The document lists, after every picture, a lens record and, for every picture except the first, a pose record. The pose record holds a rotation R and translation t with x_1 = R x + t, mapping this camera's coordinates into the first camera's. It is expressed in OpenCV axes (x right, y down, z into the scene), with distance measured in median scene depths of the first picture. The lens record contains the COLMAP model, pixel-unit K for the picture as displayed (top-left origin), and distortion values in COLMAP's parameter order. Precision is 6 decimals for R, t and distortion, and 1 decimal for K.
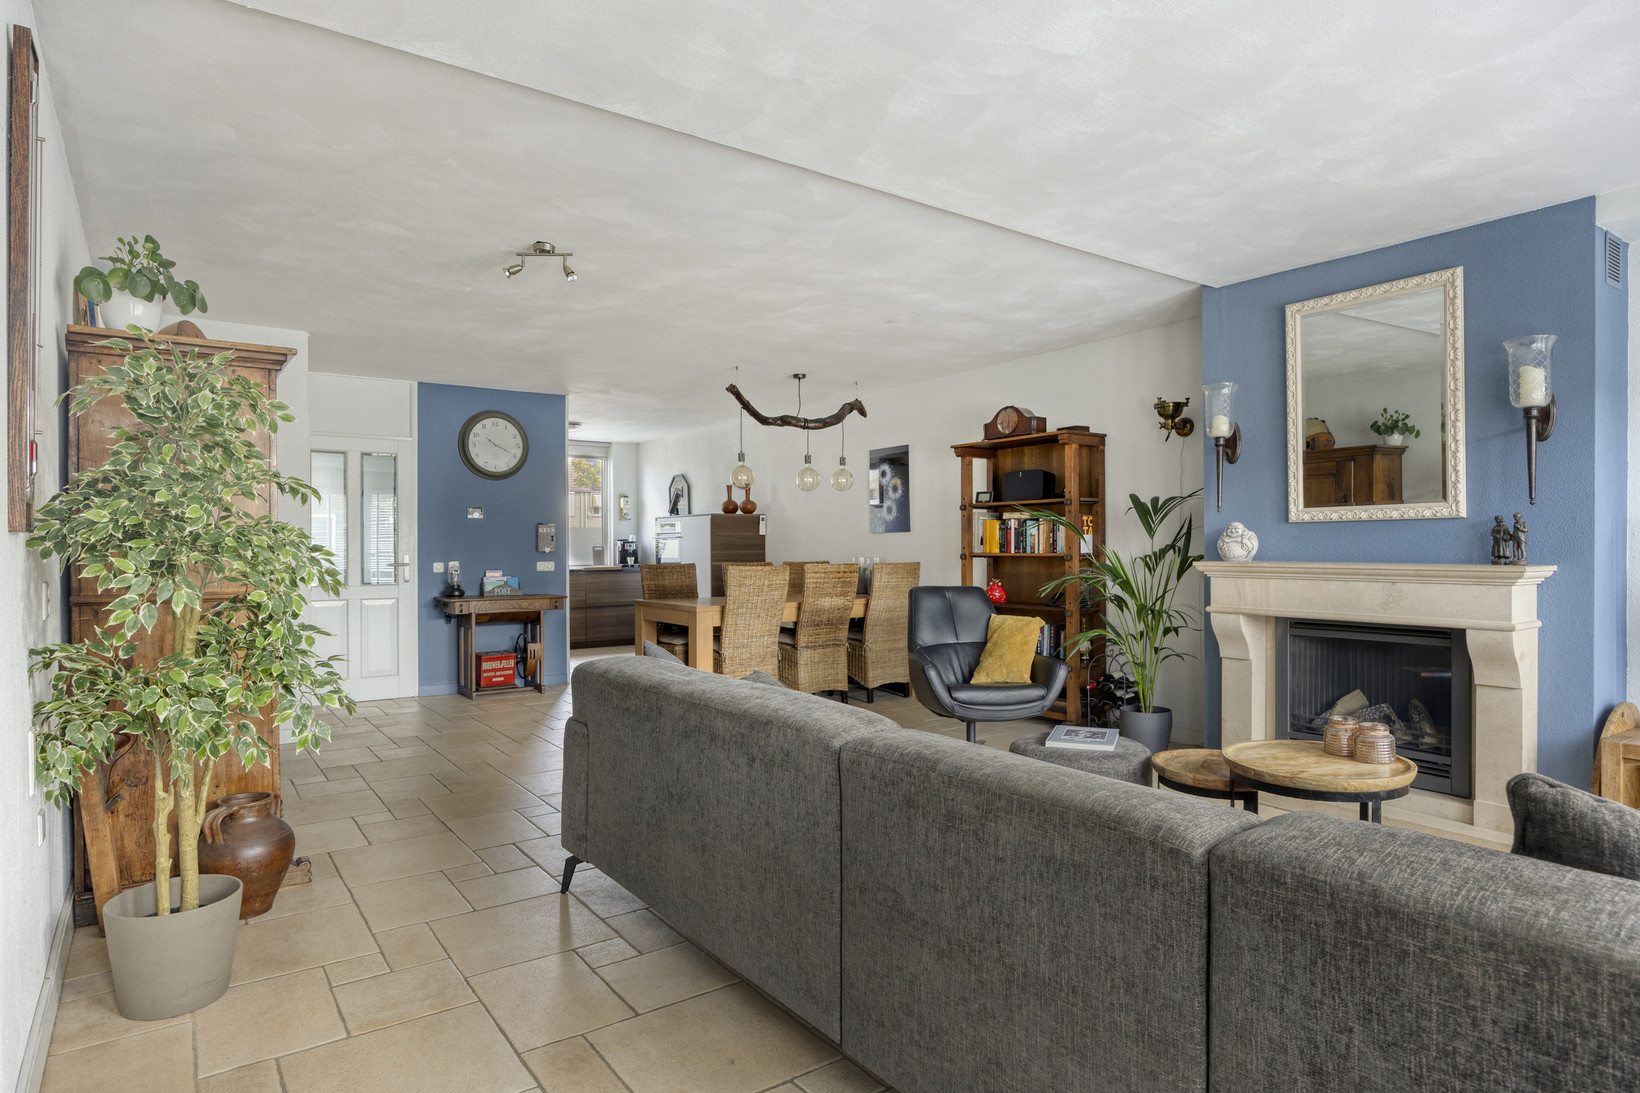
lens RADIAL K [[914.0, 0, 813.4], [0, 914.0, 546.9], [0, 0, 1]] dist [-0.001424, -0.001112]
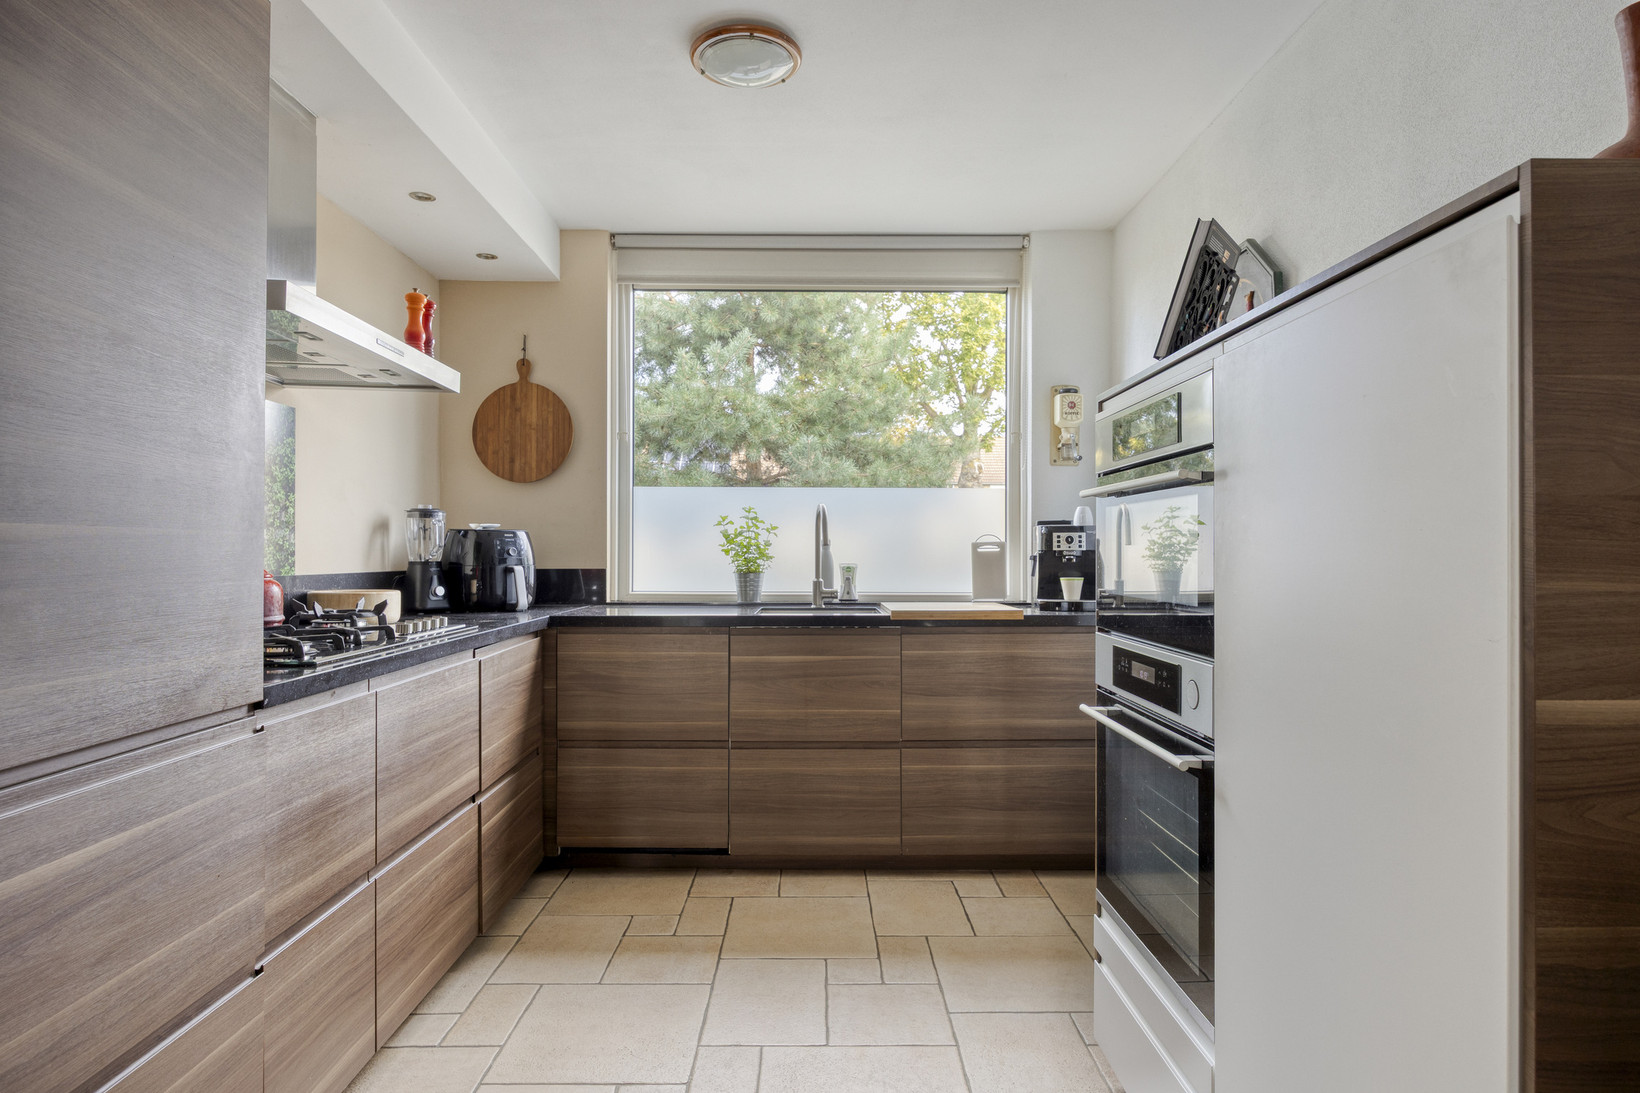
lens RADIAL K [[914.0, 0, 813.4], [0, 914.0, 546.9], [0, 0, 1]] dist [-0.001424, -0.001112]
pose [[0.815047, 0.003700, -0.579383, -0.140911], [-0.005337, 0.999985, -0.001123, 0.003090], [0.579371, 0.004008, 0.815054, 1.065572]]
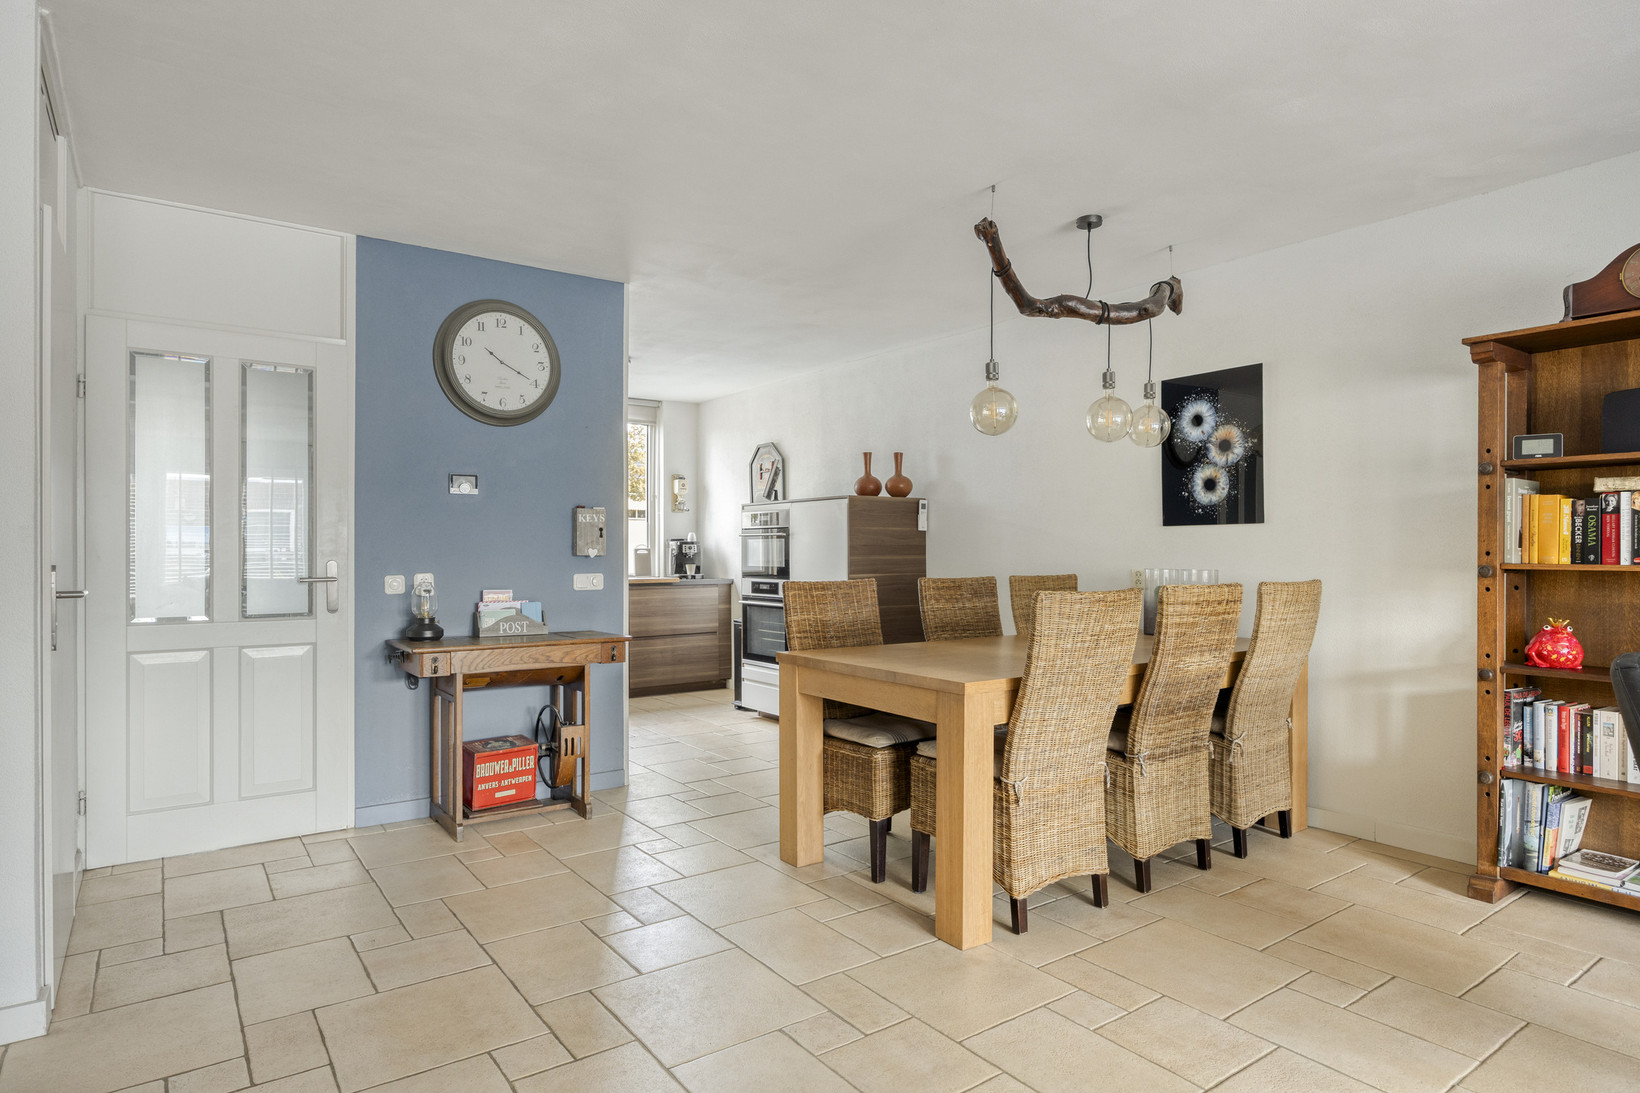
lens RADIAL K [[918.7, 0, 817.6], [0, 918.7, 549.7], [0, 0, 1]] dist [-0.001986, -0.000557]
pose [[0.999955, 0.004820, 0.008148, -0.166245], [-0.004804, 0.999987, -0.001978, 0.001789], [-0.008158, 0.001939, 0.999965, 0.457892]]
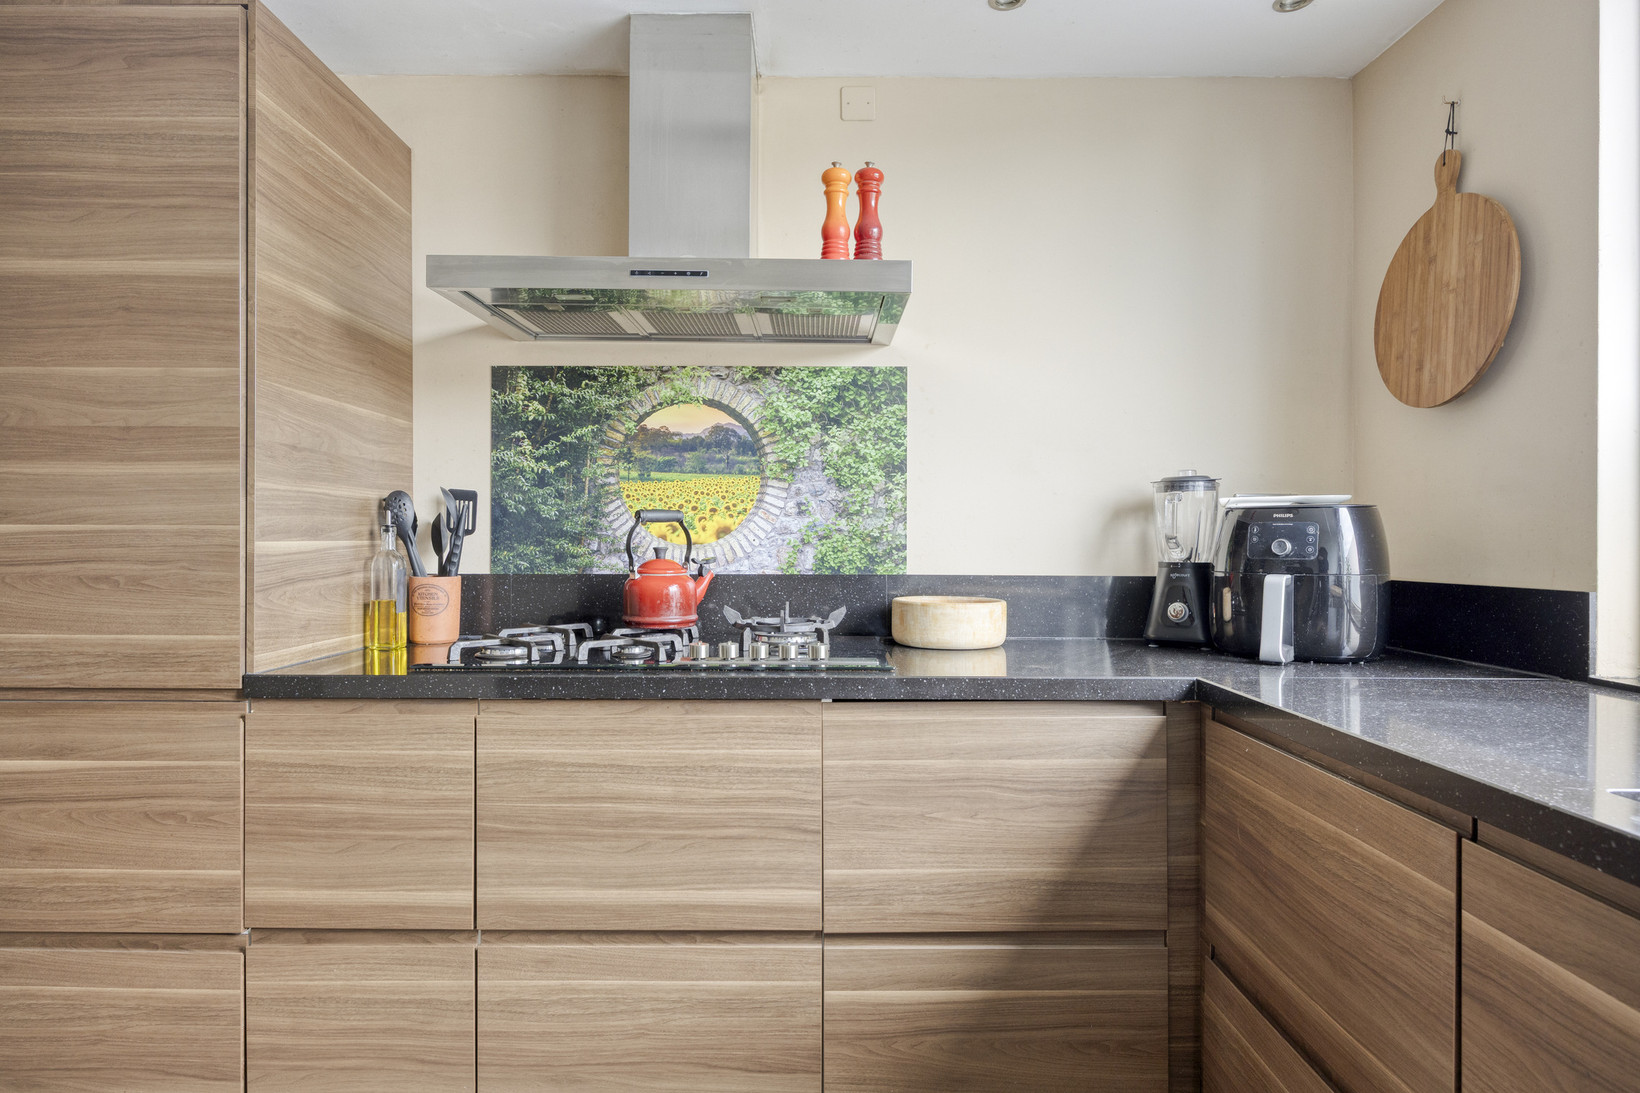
lens RADIAL K [[891.4, 0, 820.0], [0, 891.4, 546.5], [0, 0, 1]] dist [-0.000887, -0.000396]
pose [[-0.580906, 0.004661, -0.813957, -0.278293], [-0.001211, 0.999978, 0.006591, 0.004348], [0.813970, 0.004815, -0.580887, 1.405310]]
